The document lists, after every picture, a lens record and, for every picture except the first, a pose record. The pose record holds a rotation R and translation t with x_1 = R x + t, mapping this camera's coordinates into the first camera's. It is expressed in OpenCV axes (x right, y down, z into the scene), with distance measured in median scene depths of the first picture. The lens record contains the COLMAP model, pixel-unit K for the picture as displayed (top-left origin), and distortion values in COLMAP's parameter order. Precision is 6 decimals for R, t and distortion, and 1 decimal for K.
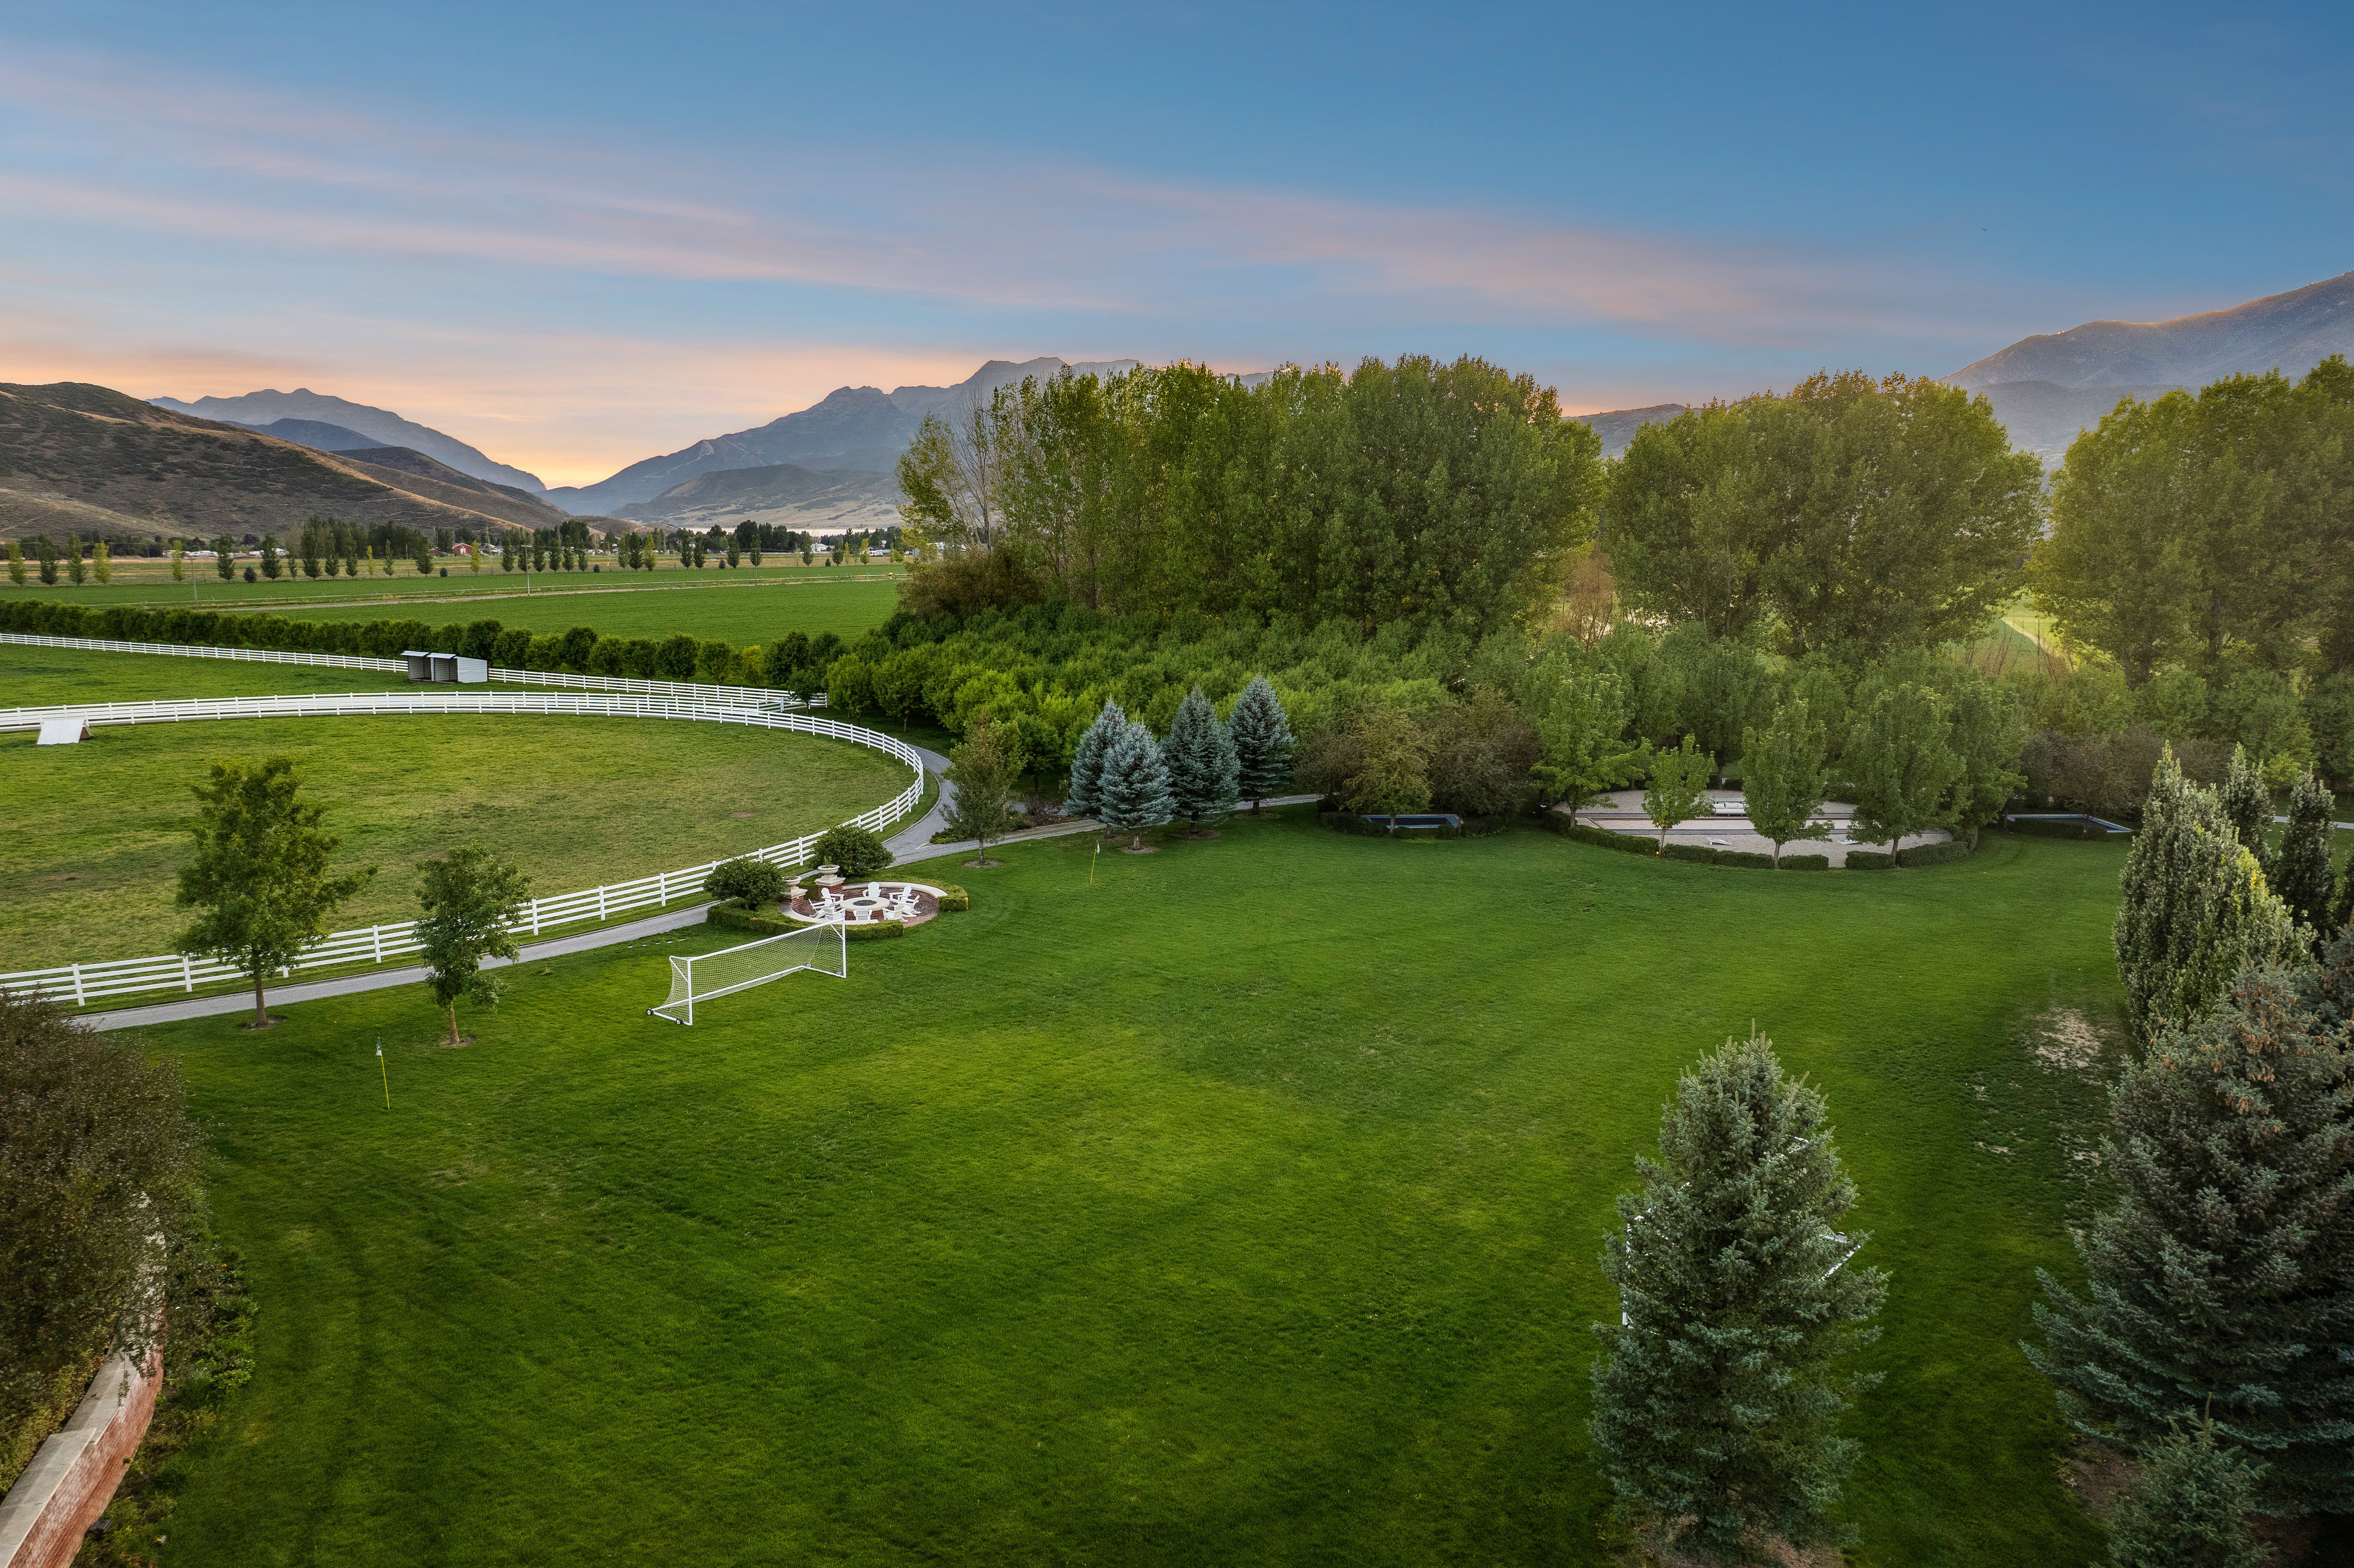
lens RADIAL K [[1505.4, 0, 1180.5], [0, 1505.4, 775.1], [0, 0, 1]] dist [-0.068140, 0.058771]
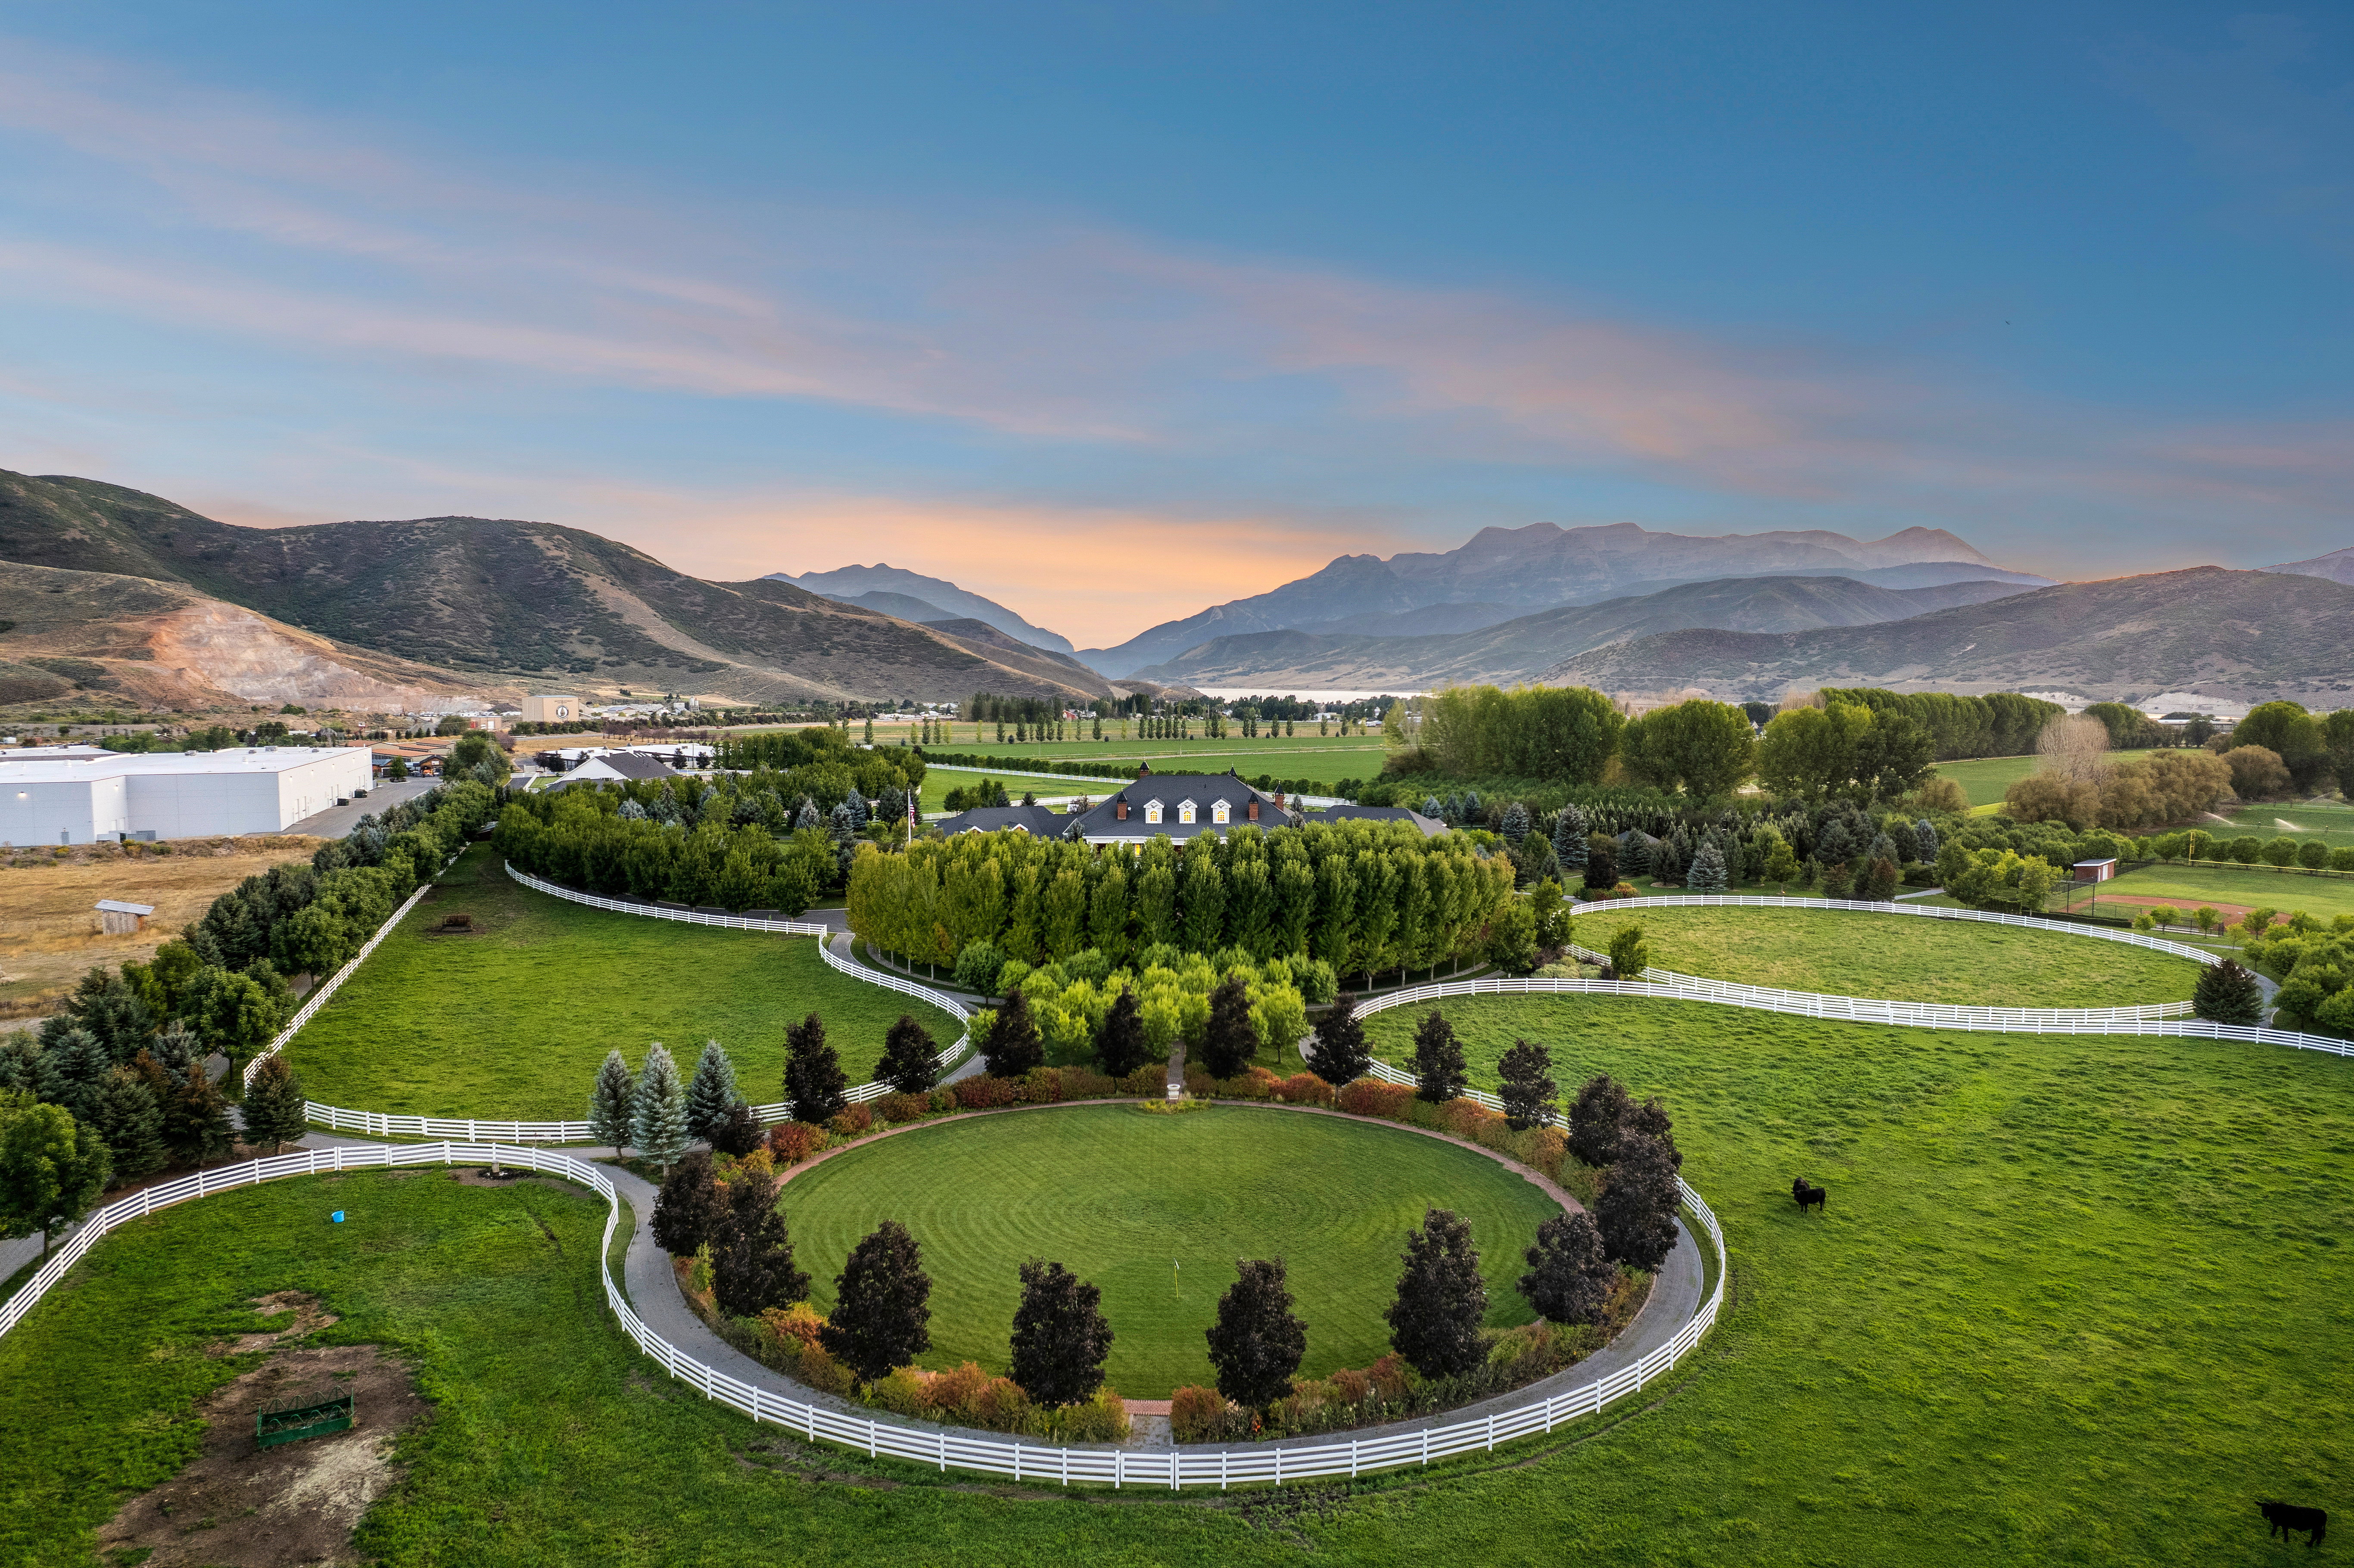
lens RADIAL K [[1505.4, 0, 1176.9], [0, 1505.4, 796.9], [0, 0, 1]] dist [-0.068140, 0.058771]
pose [[0.947757, 0.028092, -0.317754, 0.029978], [-0.056546, 0.995135, -0.080680, 0.016354], [0.313941, 0.094433, 0.944735, -0.155398]]
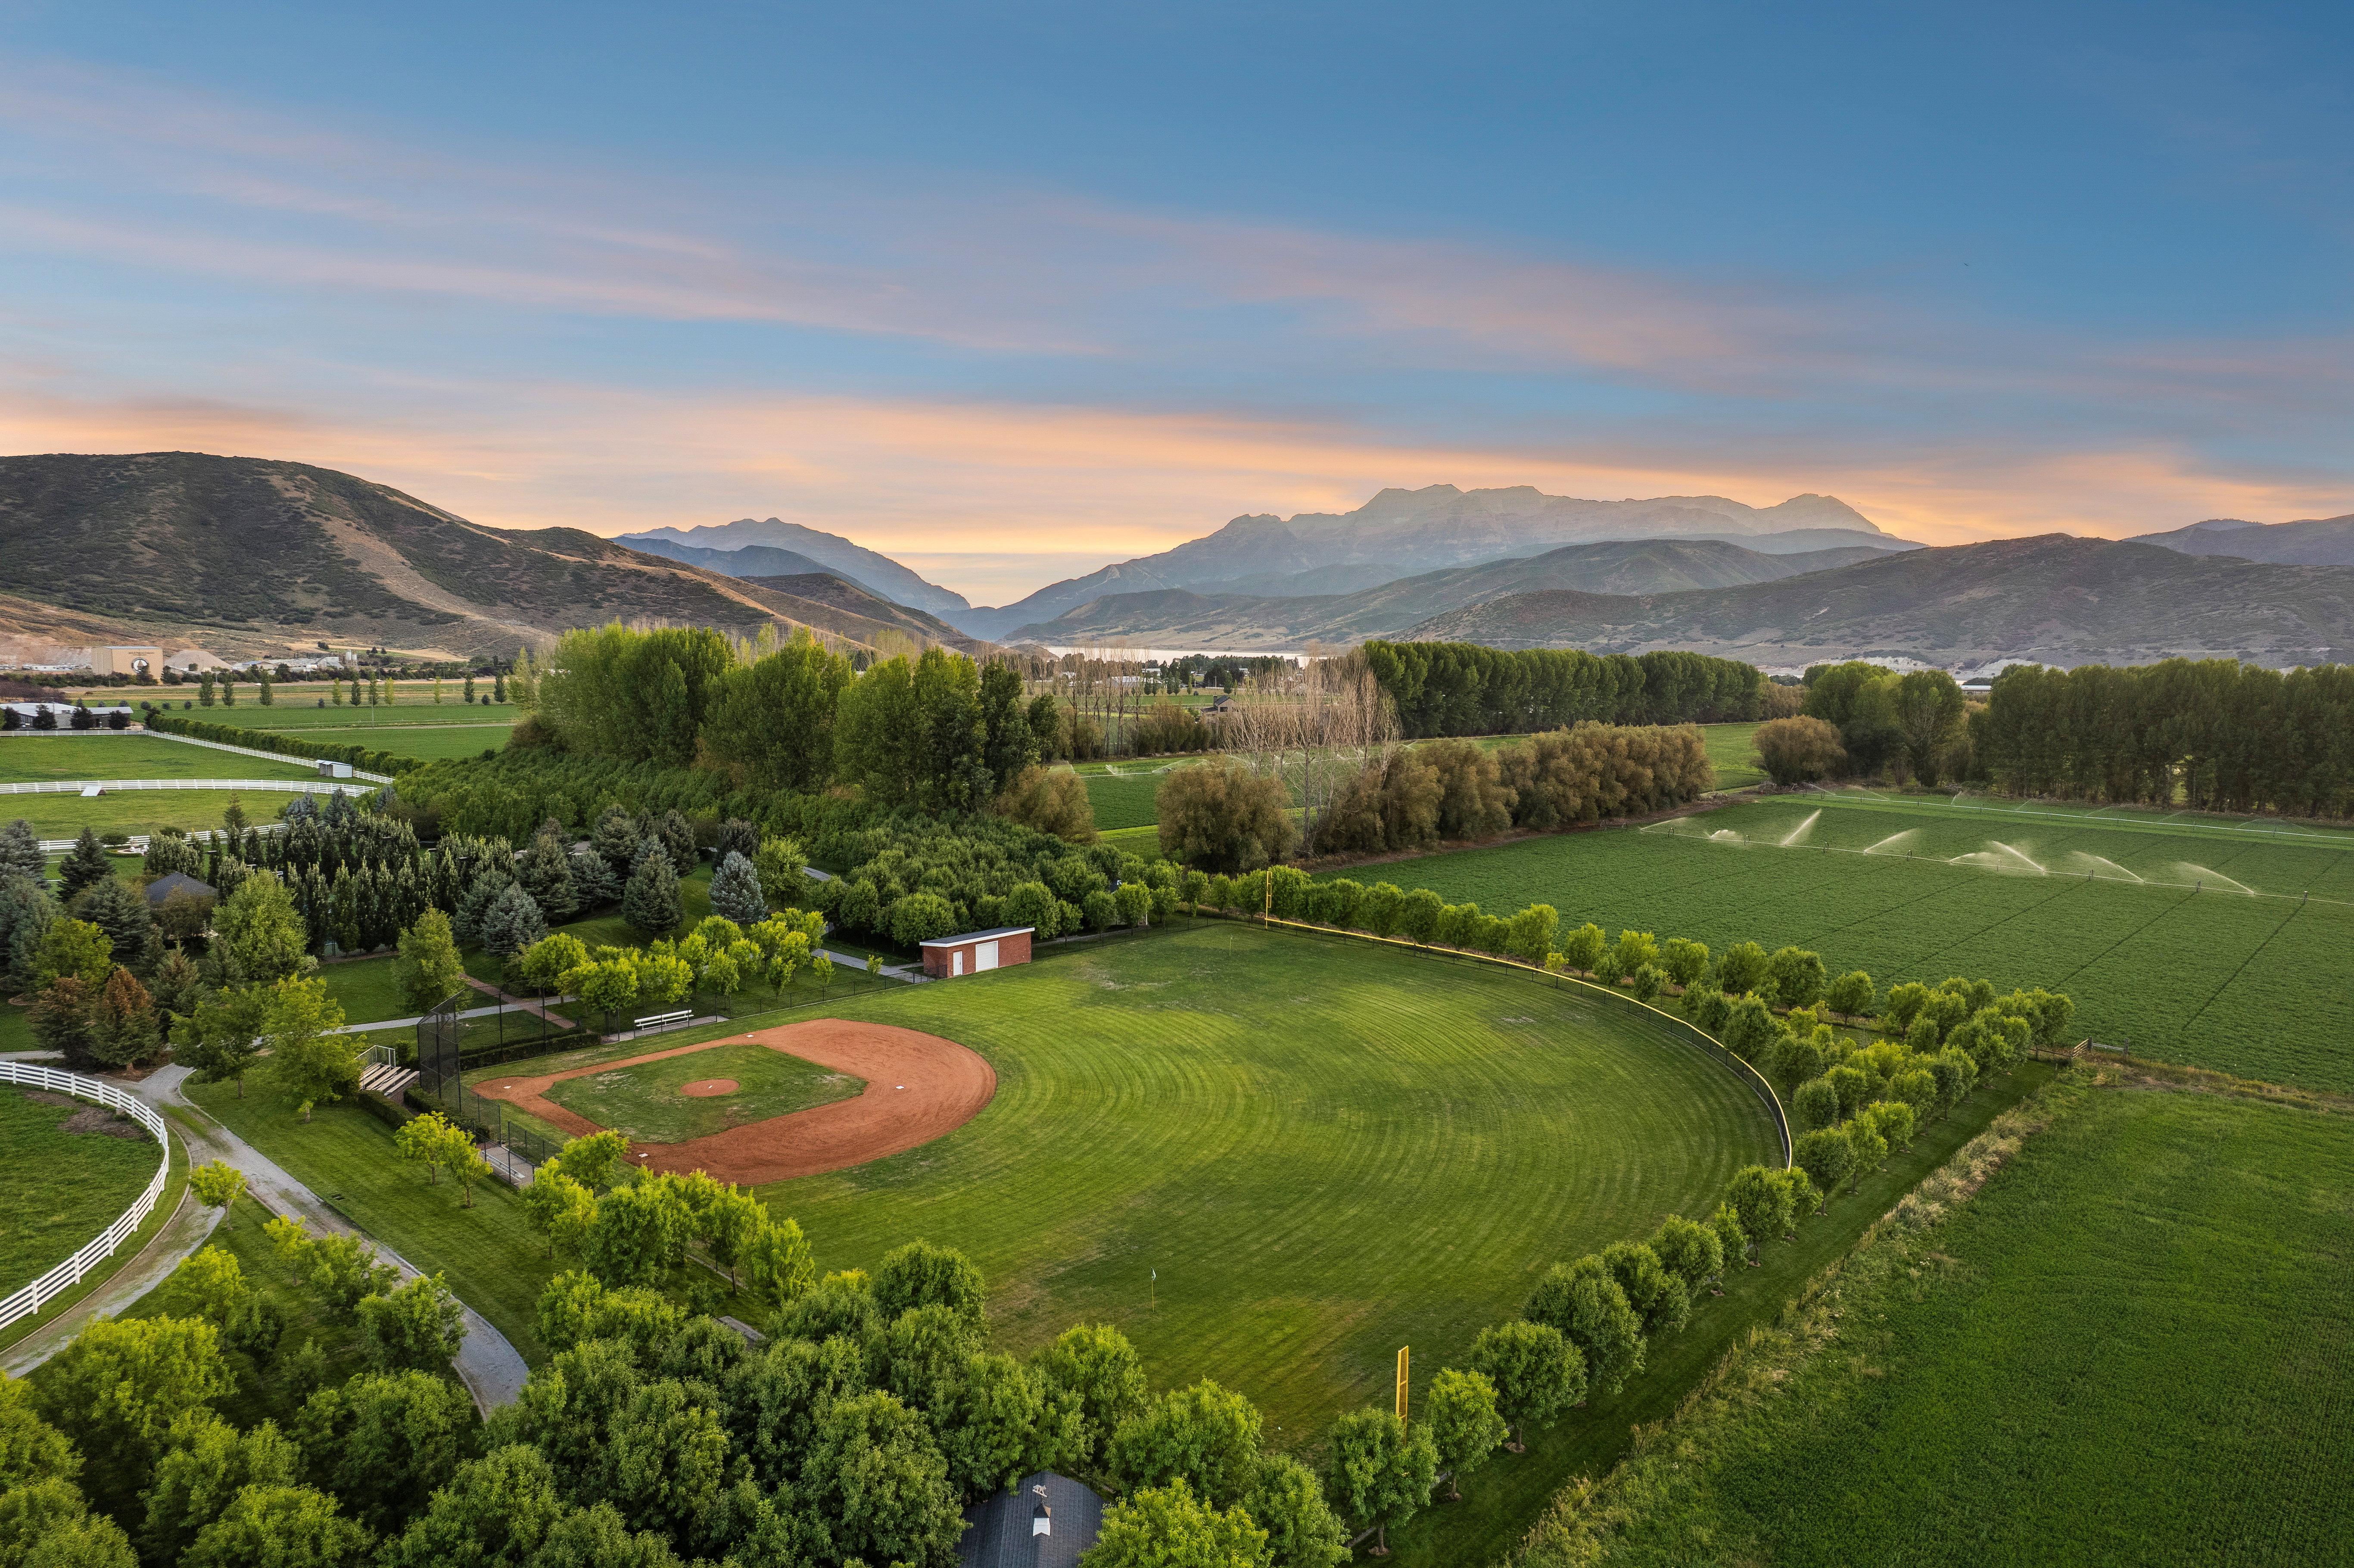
lens RADIAL K [[1505.4, 0, 1183.0], [0, 1505.4, 781.4], [0, 0, 1]] dist [-0.068140, 0.058771]
pose [[0.964900, 0.035739, -0.260174, 0.106906], [-0.055301, 0.996134, -0.068258, 0.001333], [0.256729, 0.080250, 0.963146, -0.057026]]
